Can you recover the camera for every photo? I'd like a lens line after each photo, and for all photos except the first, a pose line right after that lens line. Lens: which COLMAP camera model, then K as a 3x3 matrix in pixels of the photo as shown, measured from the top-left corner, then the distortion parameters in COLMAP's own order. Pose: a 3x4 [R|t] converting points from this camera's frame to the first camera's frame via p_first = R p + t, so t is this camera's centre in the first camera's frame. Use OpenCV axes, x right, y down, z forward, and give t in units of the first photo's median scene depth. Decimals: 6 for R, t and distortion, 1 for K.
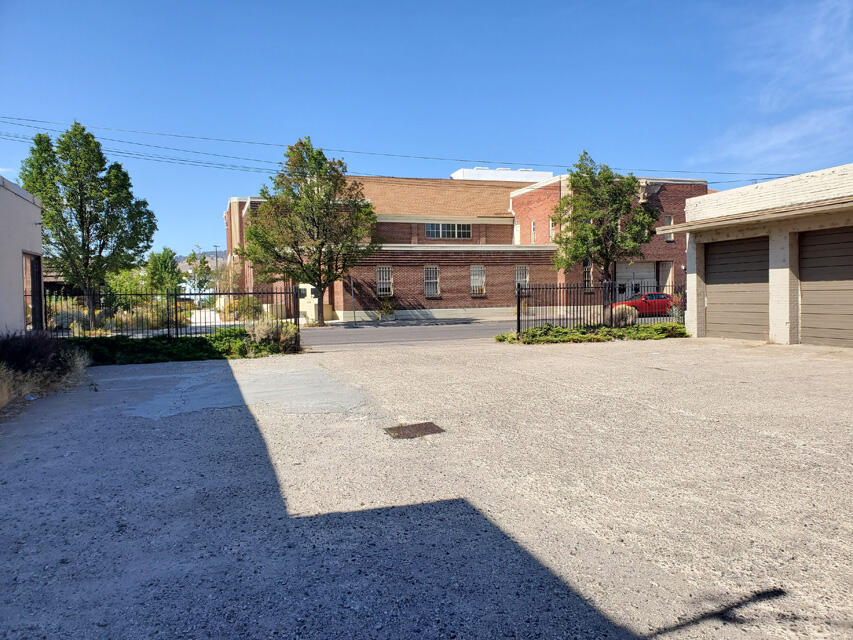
lens RADIAL K [[645.9, 0, 438.1], [0, 645.9, 318.7], [0, 0, 1]] dist [-0.001255, 0.004394]
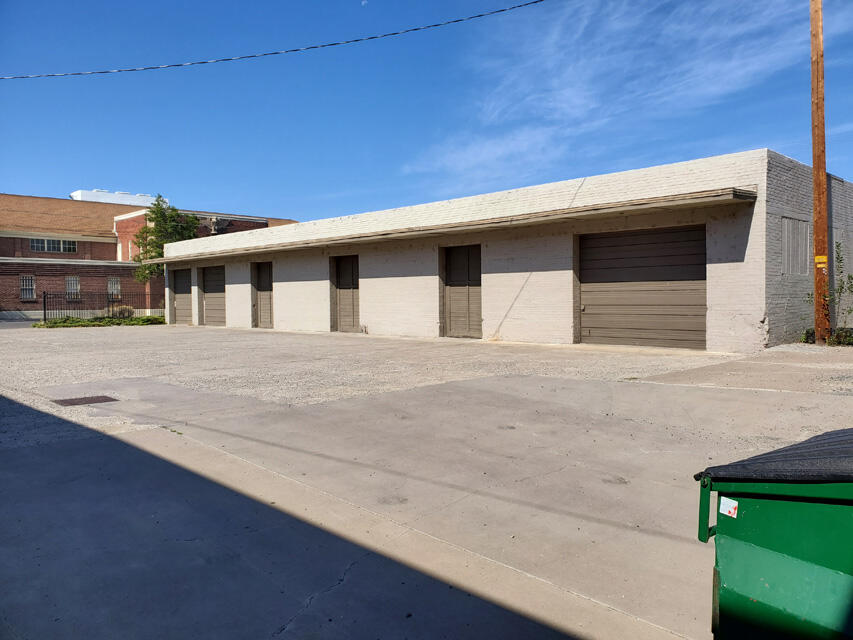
lens RADIAL K [[644.4, 0, 426.7], [0, 644.4, 307.8], [0, 0, 1]] dist [0.061079, -0.072756]
pose [[0.903104, 0.005532, 0.429385, 0.273494], [0.006762, 0.999610, -0.027102, 0.036645], [-0.429368, 0.027380, 0.902715, -0.864793]]
